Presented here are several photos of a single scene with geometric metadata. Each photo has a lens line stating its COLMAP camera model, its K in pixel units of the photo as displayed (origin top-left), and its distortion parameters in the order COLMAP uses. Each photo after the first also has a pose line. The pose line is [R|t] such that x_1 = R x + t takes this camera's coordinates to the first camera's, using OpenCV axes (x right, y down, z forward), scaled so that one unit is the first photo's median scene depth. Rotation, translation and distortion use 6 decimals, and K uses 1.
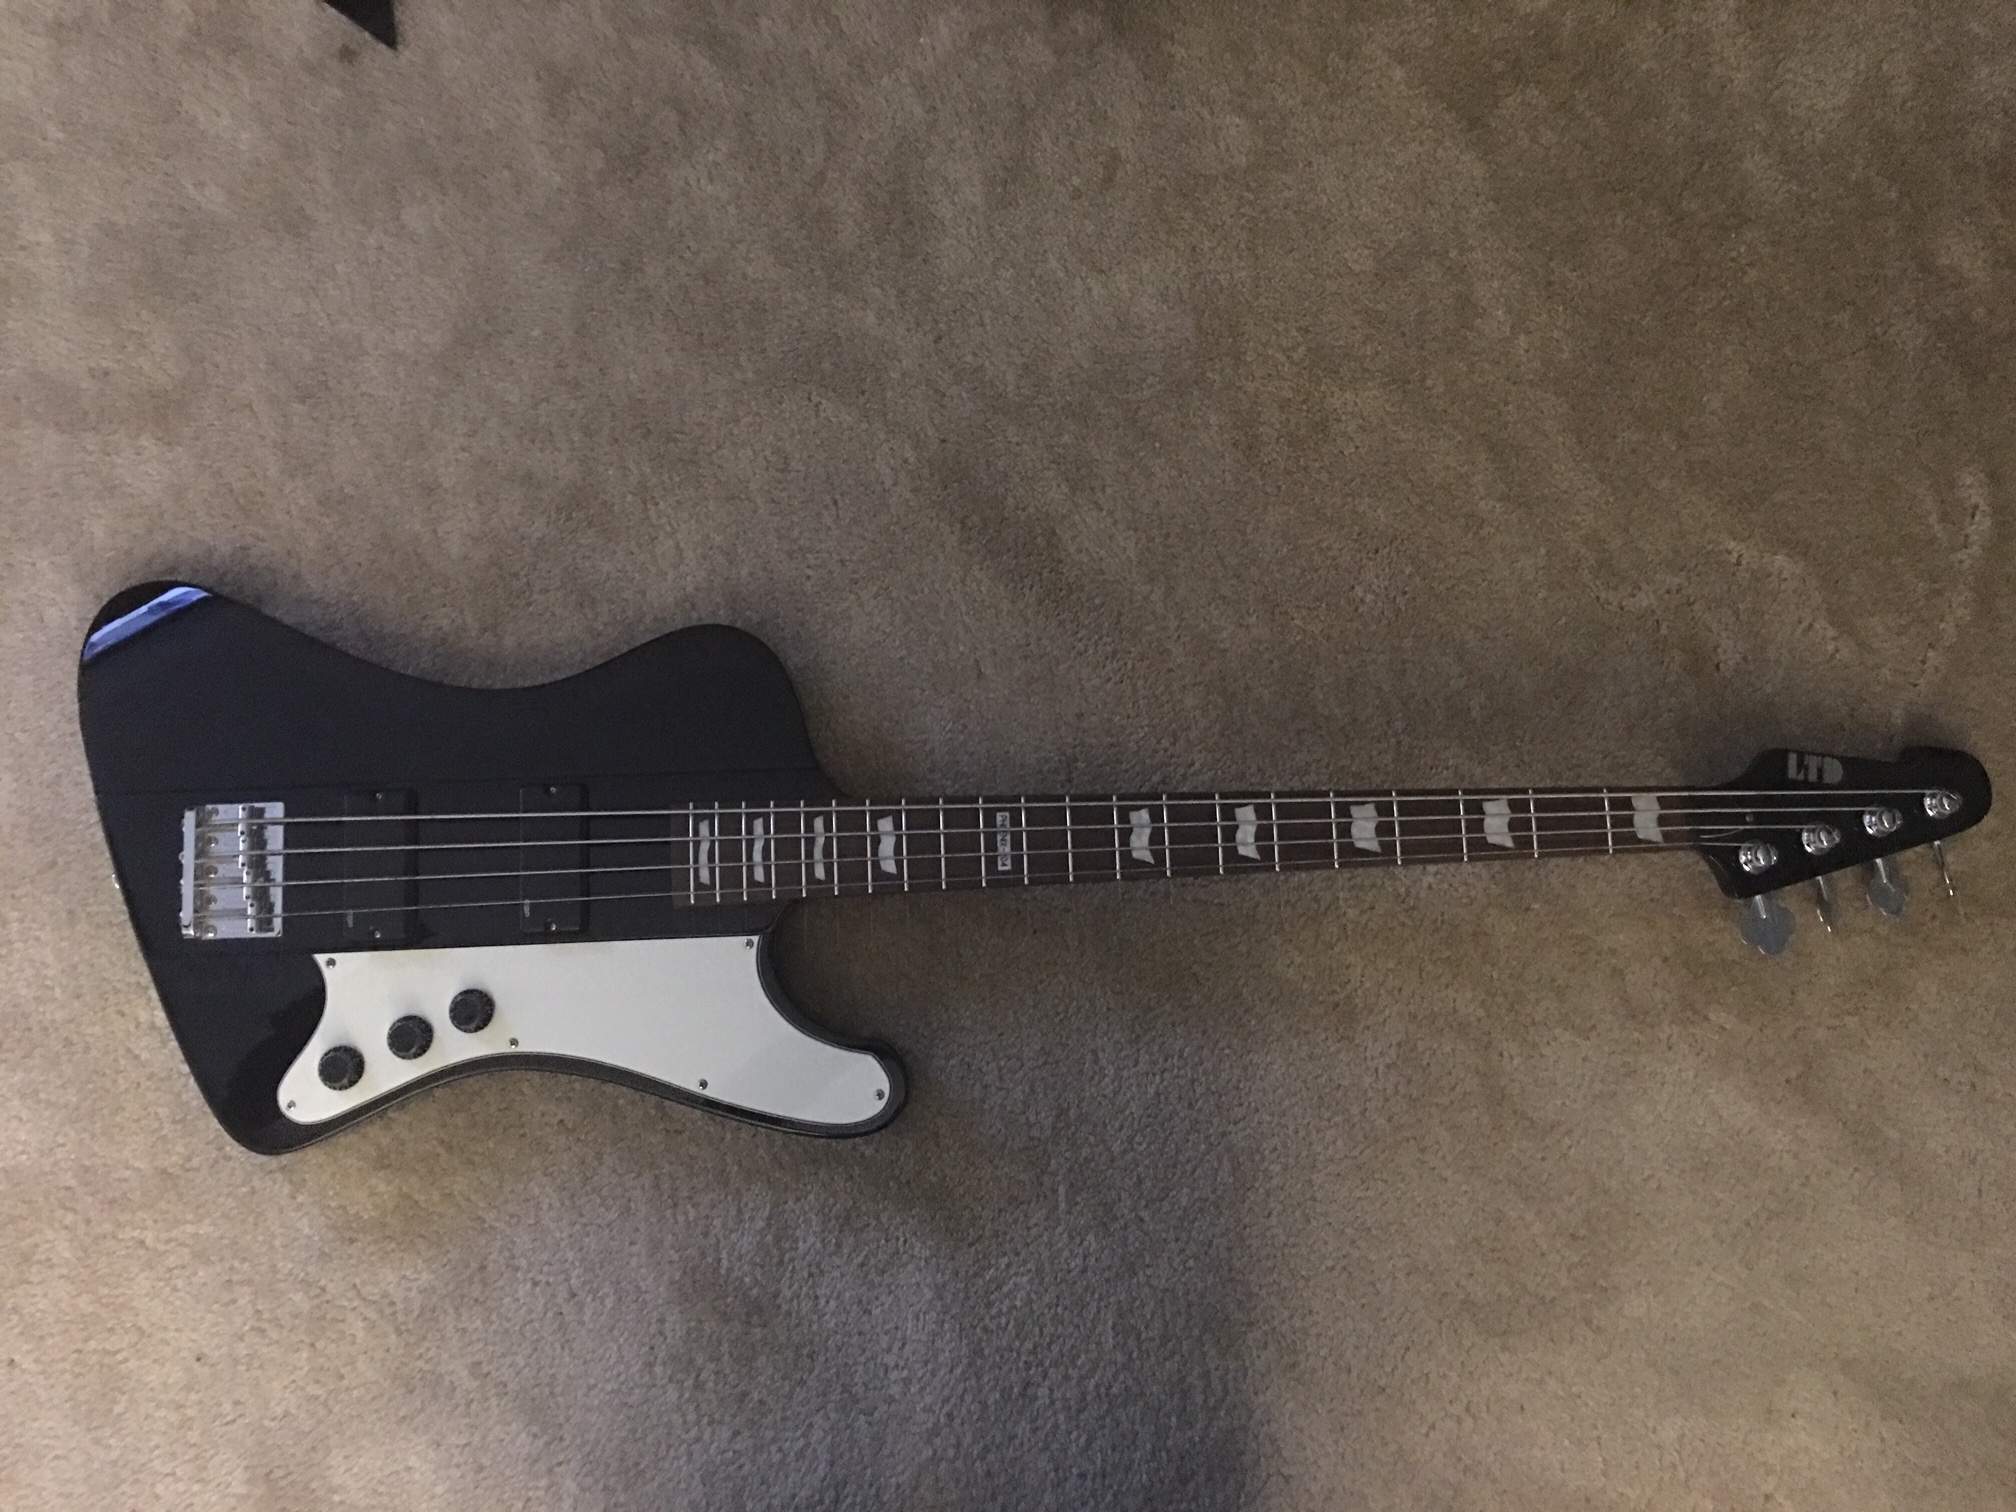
lens RADIAL K [[1694.2, 0, 1017.8], [0, 1694.2, 751.4], [0, 0, 1]] dist [0.071114, -0.101000]
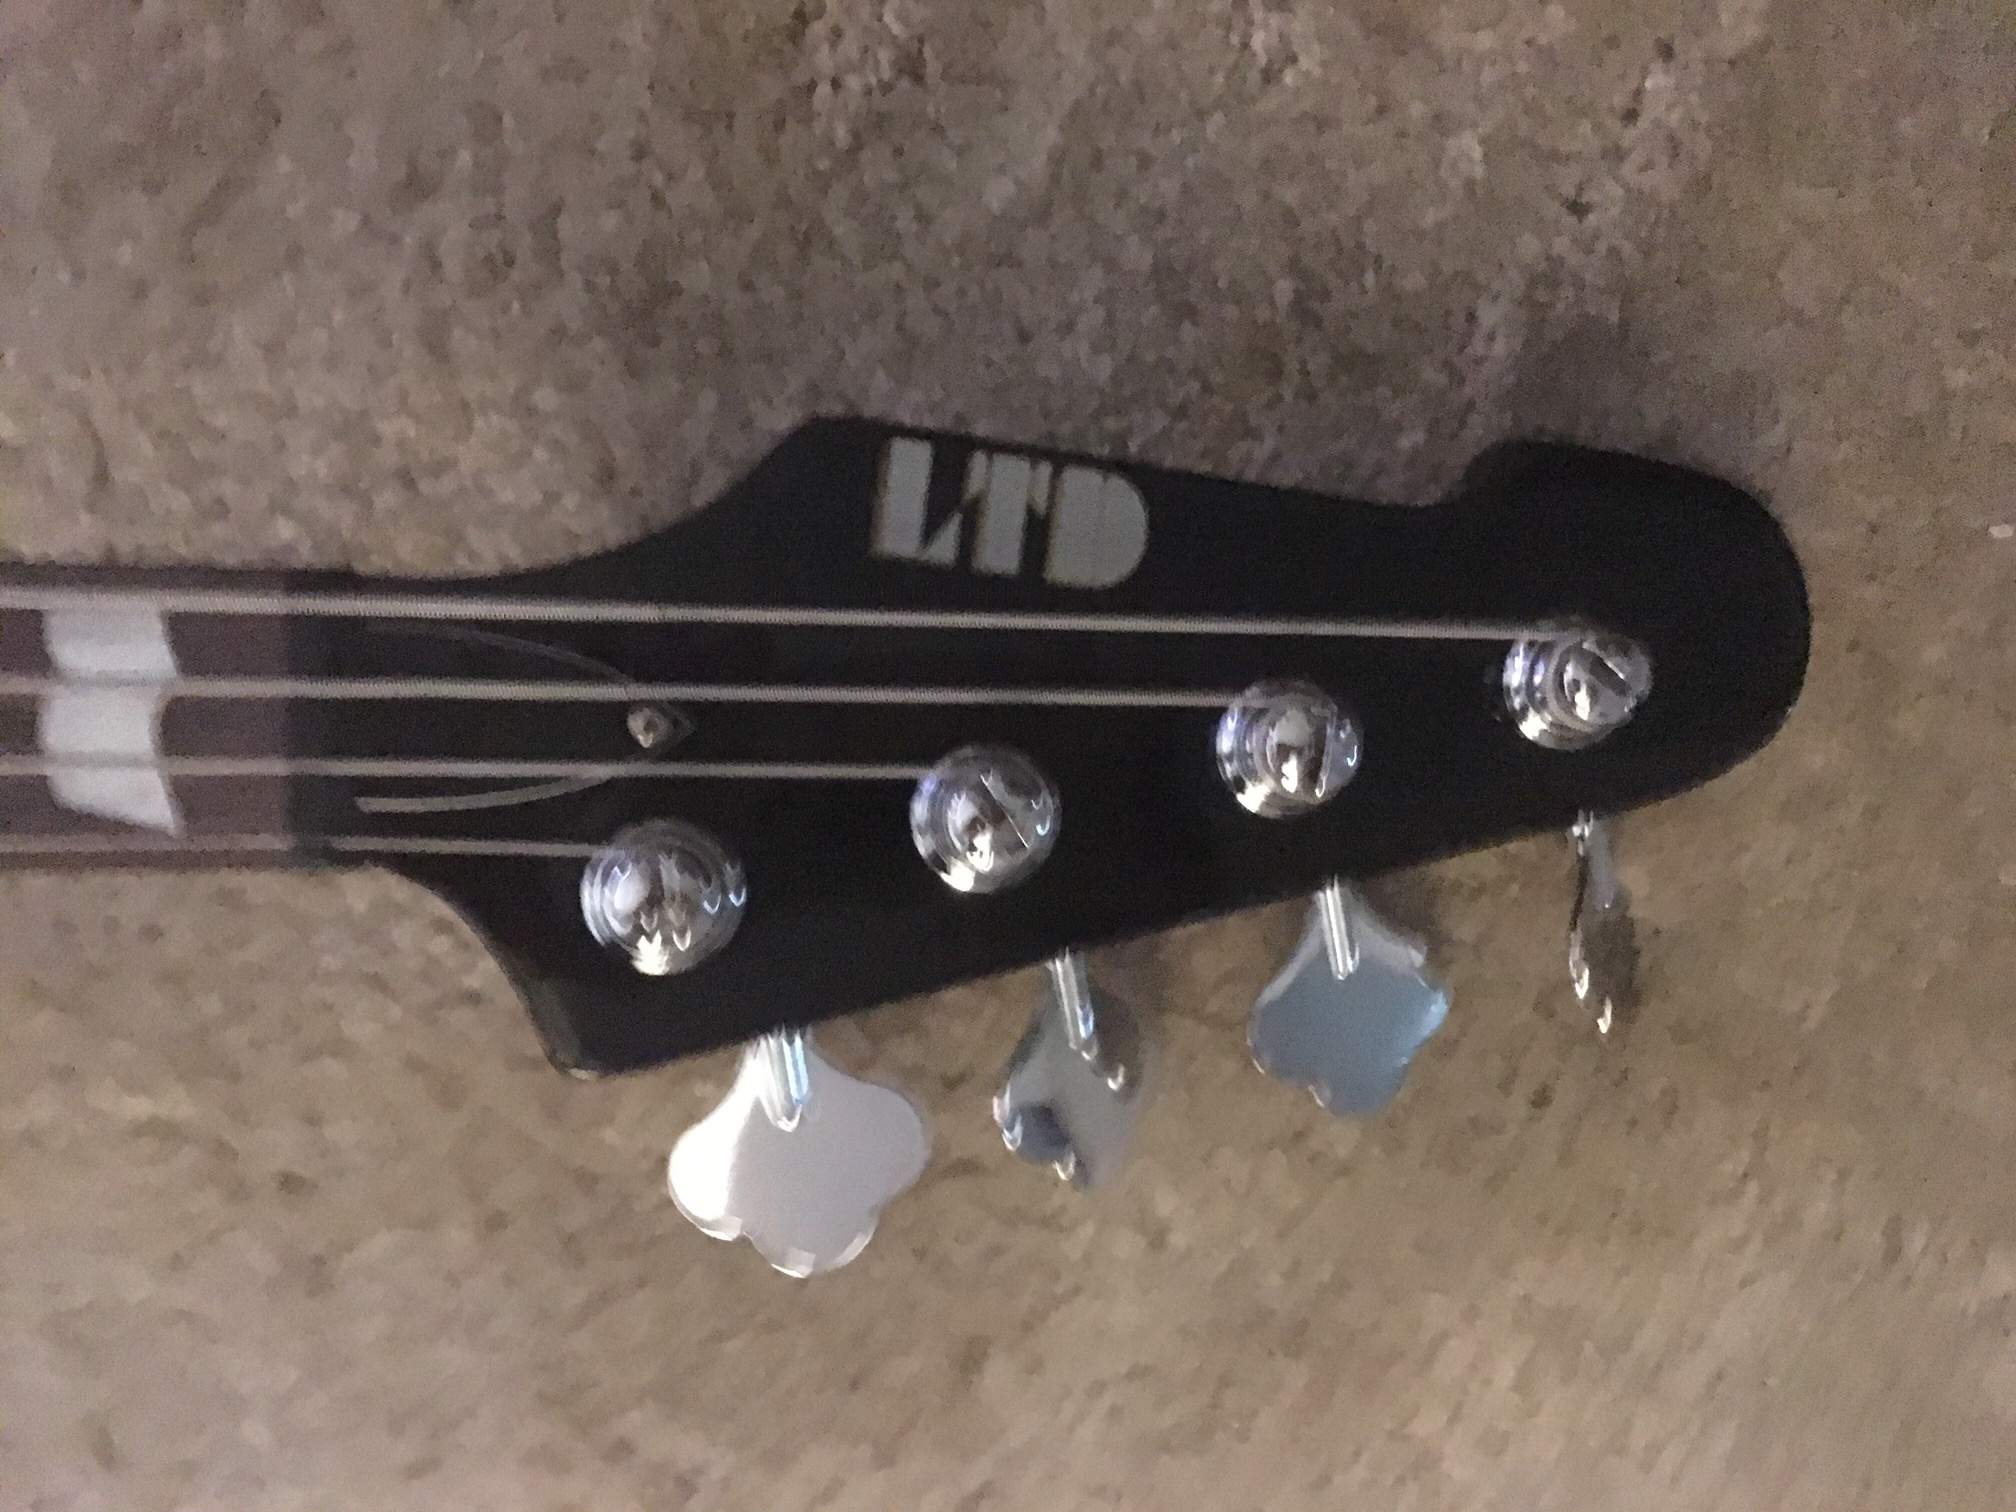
lens RADIAL K [[1699.9, 0, 1008.0], [0, 1699.9, 756.0], [0, 0, 1]] dist [0.071768, -0.111533]
pose [[0.998644, 0.046002, -0.024361, 0.467040], [-0.041541, 0.986312, 0.159574, 0.005268], [0.031368, -0.158345, 0.986885, 0.762091]]
